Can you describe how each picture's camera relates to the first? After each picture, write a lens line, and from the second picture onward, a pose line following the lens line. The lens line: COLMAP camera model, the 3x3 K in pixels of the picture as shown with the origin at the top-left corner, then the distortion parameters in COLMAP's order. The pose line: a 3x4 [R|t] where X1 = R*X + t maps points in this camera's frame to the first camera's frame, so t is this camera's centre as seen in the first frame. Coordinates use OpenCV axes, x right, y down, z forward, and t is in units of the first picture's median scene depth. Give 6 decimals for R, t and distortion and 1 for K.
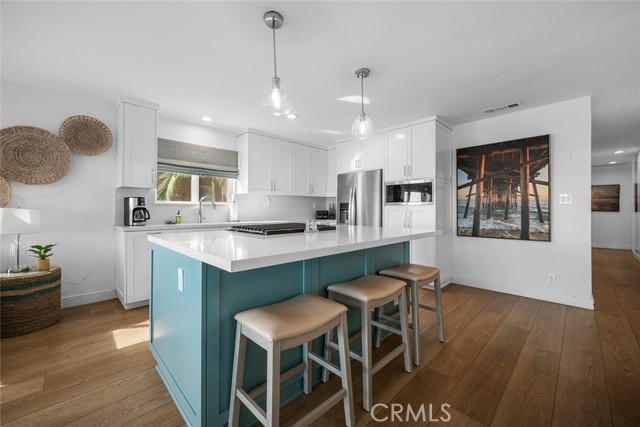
lens RADIAL K [[253.4, 0, 319.3], [0, 253.4, 216.0], [0, 0, 1]] dist [0.001303, -0.000252]
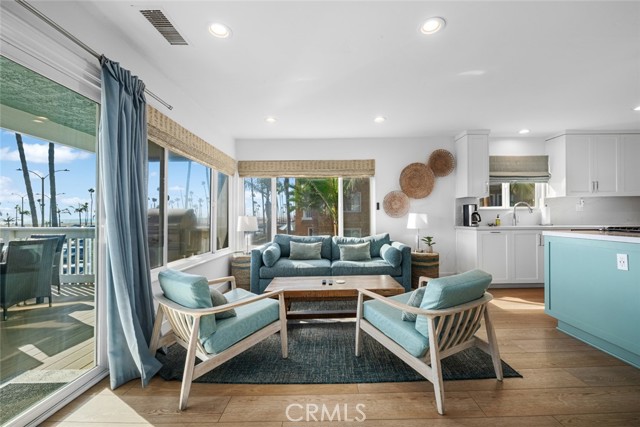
lens RADIAL K [[253.4, 0, 326.5], [0, 253.4, 210.3], [0, 0, 1]] dist [0.001303, -0.000252]
pose [[0.724492, -0.015535, -0.689108, -0.320122], [-0.010434, 0.999384, -0.033500, 0.006110], [0.689204, 0.031461, 0.723884, -0.388223]]
